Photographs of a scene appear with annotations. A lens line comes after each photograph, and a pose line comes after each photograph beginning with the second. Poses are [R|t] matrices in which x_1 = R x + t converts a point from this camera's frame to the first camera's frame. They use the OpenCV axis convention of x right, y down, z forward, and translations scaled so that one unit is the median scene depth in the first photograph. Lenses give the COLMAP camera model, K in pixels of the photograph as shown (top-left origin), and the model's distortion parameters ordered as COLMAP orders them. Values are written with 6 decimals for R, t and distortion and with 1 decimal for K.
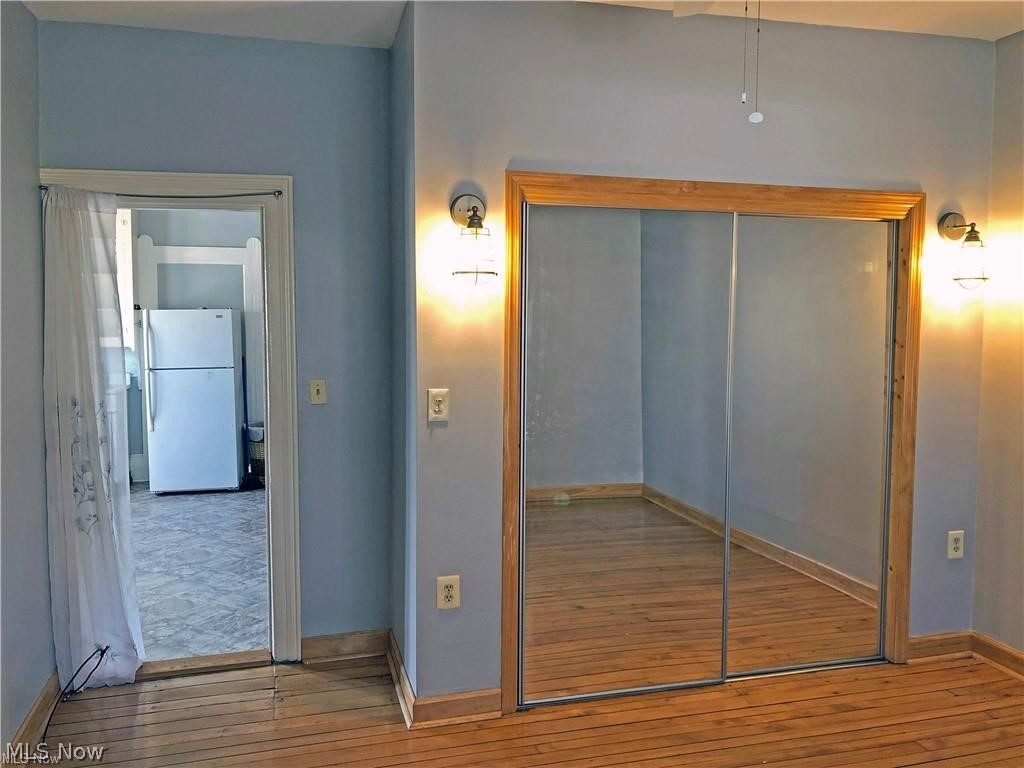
lens RADIAL K [[845.4, 0, 512.1], [0, 845.4, 382.3], [0, 0, 1]] dist [-0.011276, -0.002920]
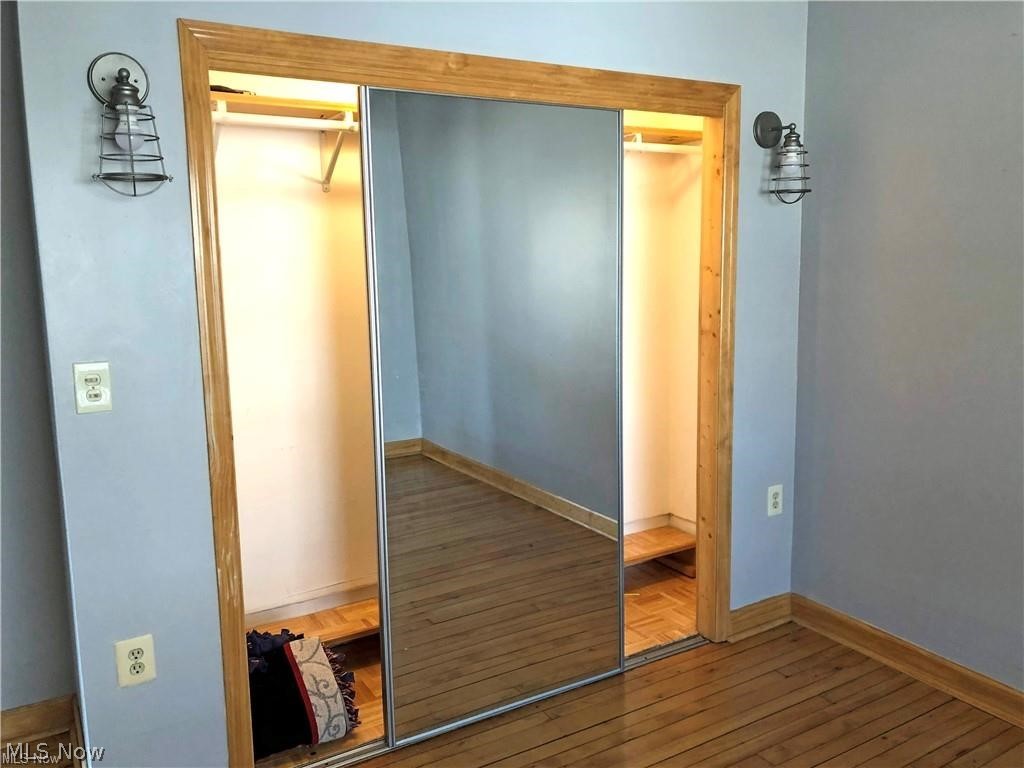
lens RADIAL K [[845.4, 0, 514.5], [0, 845.4, 379.9], [0, 0, 1]] dist [-0.011276, -0.002920]
pose [[0.963470, -0.060563, 0.260879, 0.046004], [0.040730, 0.995900, 0.080778, -0.014327], [-0.264702, -0.067202, 0.961986, 0.244364]]
